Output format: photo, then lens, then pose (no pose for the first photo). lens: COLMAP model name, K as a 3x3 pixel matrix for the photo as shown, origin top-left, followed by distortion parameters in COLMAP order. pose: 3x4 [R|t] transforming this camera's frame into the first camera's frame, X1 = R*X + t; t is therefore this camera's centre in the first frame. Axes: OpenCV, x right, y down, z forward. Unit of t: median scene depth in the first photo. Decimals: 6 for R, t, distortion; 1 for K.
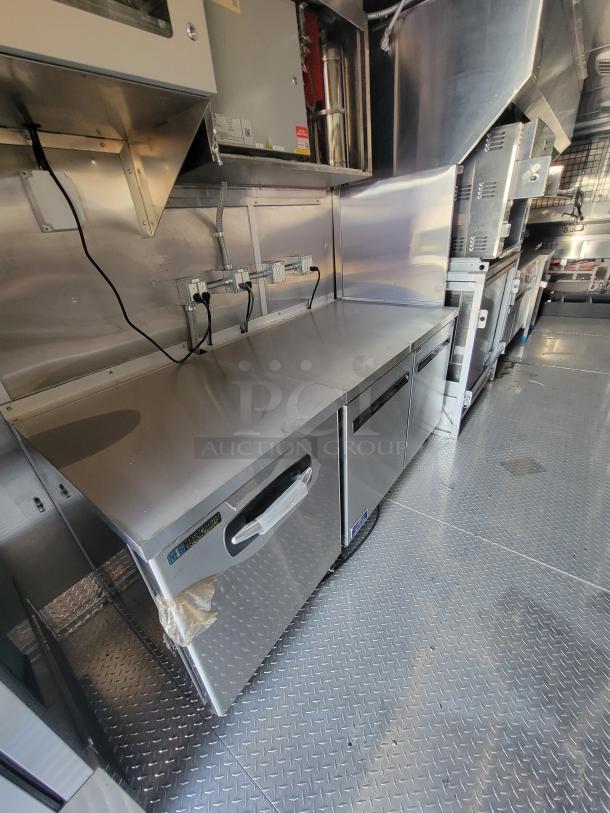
lens RADIAL K [[329.8, 0, 300.4], [0, 329.8, 405.6], [0, 0, 1]] dist [-0.001432, -0.001397]
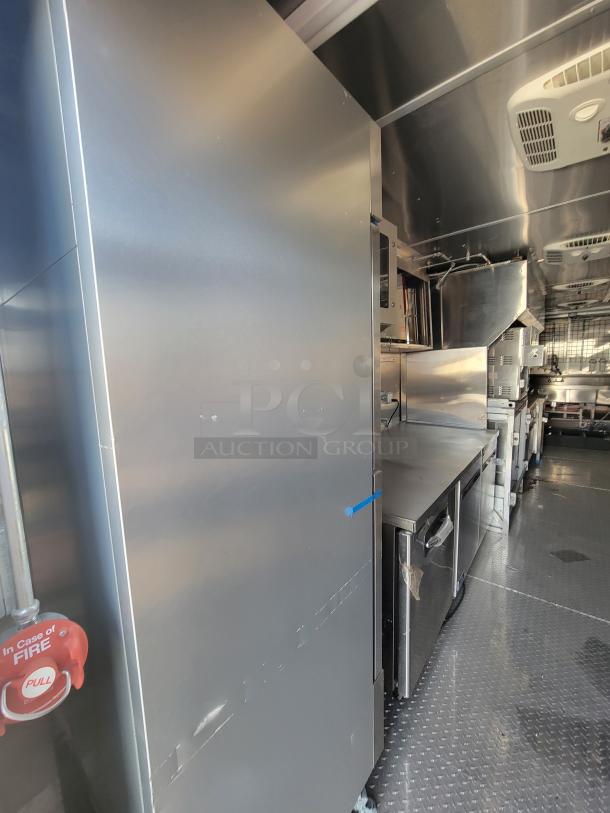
lens RADIAL K [[329.8, 0, 301.8], [0, 329.8, 405.7], [0, 0, 1]] dist [-0.001432, -0.001397]
pose [[0.998782, 0.049230, -0.003299, -0.300196], [-0.047095, 0.931247, -0.361332, 0.129132], [-0.014716, 0.361047, 0.932431, -0.292524]]
